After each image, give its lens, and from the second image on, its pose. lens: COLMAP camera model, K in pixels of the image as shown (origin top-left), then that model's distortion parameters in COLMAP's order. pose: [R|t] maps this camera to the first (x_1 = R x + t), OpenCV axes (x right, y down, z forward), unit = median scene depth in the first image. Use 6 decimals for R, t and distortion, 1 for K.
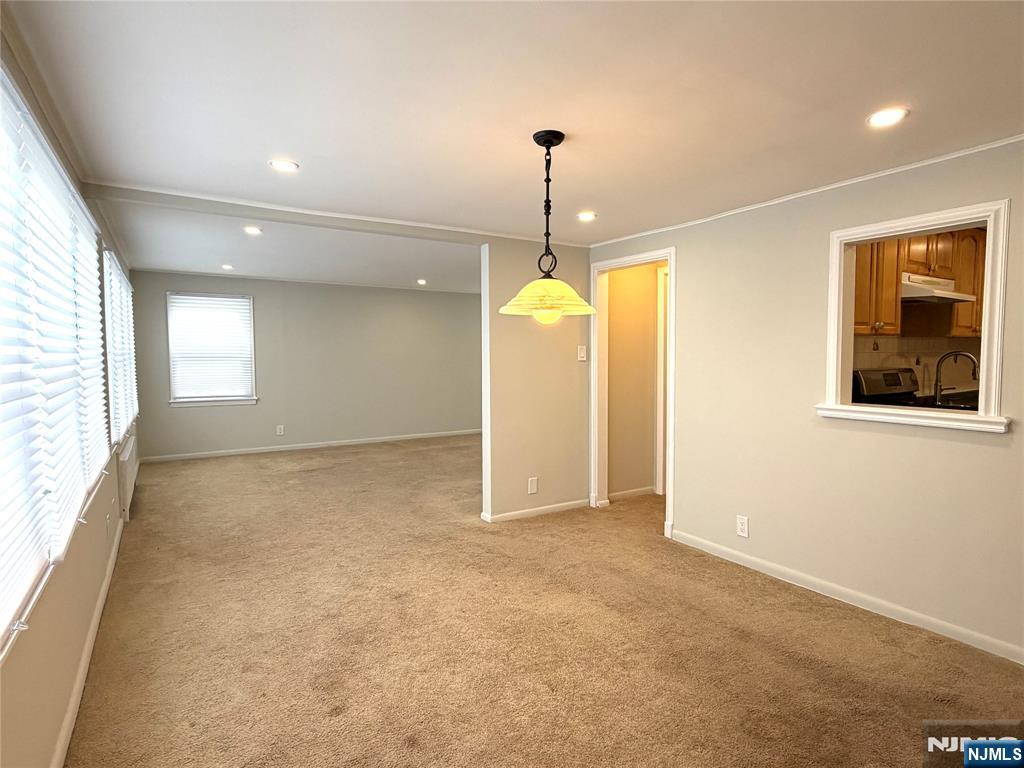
lens RADIAL K [[533.4, 0, 513.2], [0, 533.4, 382.8], [0, 0, 1]] dist [-0.004430, -0.000783]
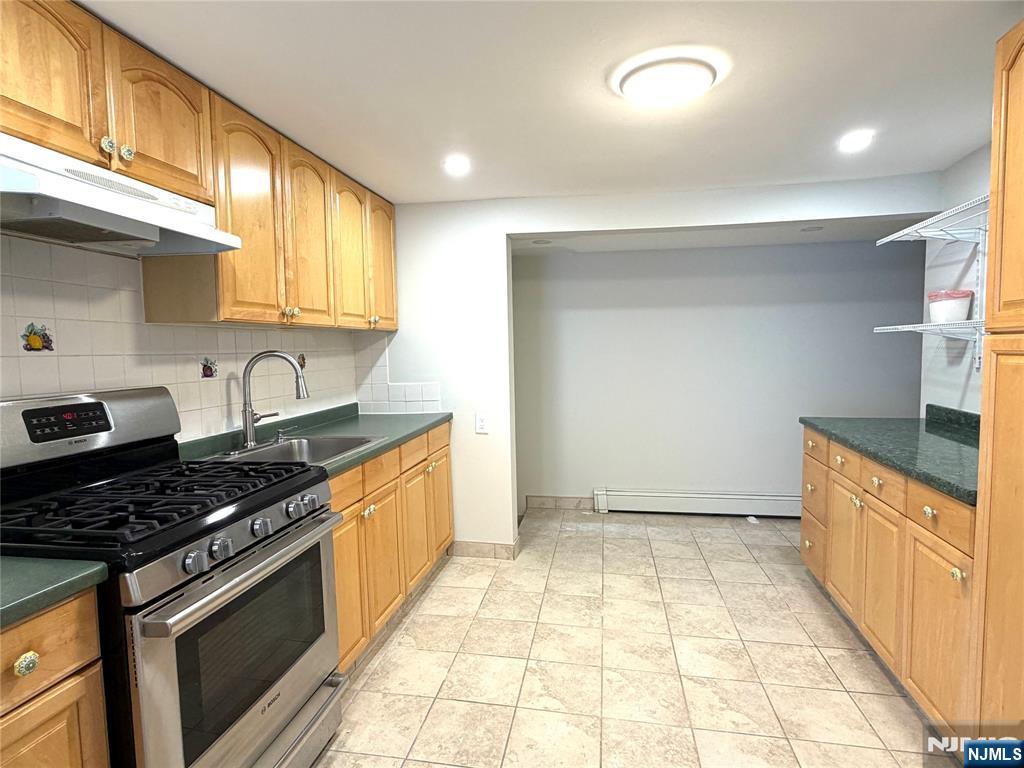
lens RADIAL K [[533.4, 0, 512.2], [0, 533.4, 383.0], [0, 0, 1]] dist [-0.004430, -0.000783]
pose [[0.694516, -0.059242, 0.717034, 0.495041], [0.057284, 0.997994, 0.026970, -0.019873], [-0.717193, 0.022343, 0.696516, 0.348067]]
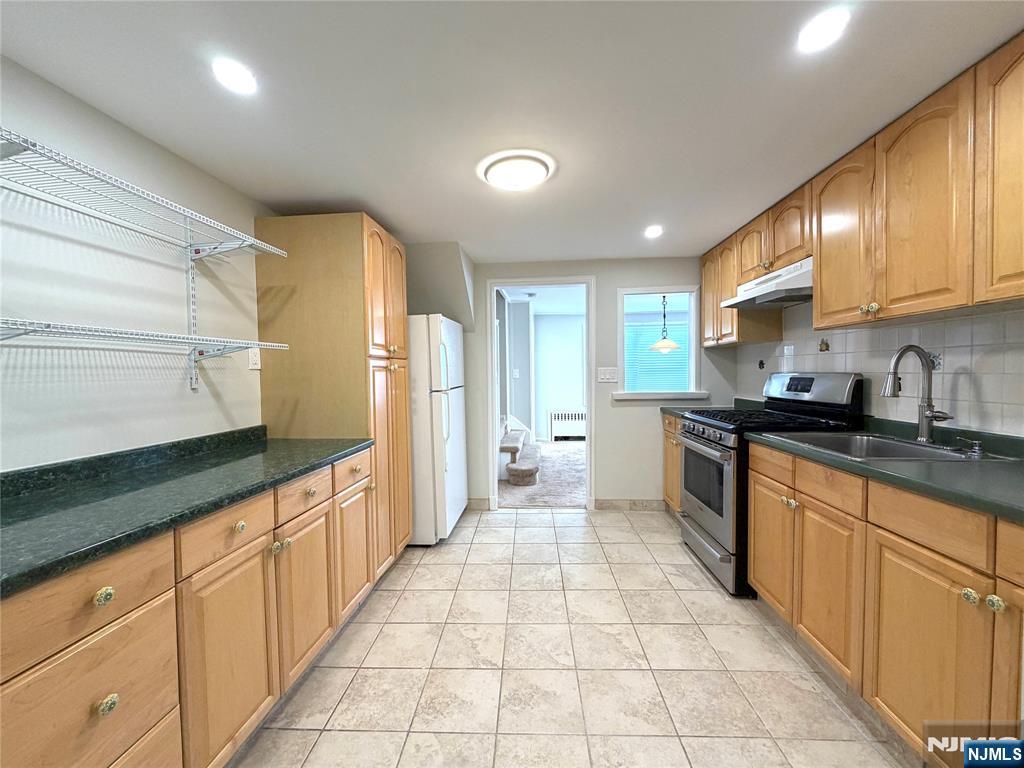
lens RADIAL K [[411.3, 0, 511.5], [0, 411.3, 384.9], [0, 0, 1]] dist [-0.000483, -0.000040]
pose [[-0.593379, 0.036327, -0.804103, 1.138985], [-0.027587, 0.997476, 0.065420, -0.027407], [0.804450, 0.061001, -0.590879, 0.745786]]
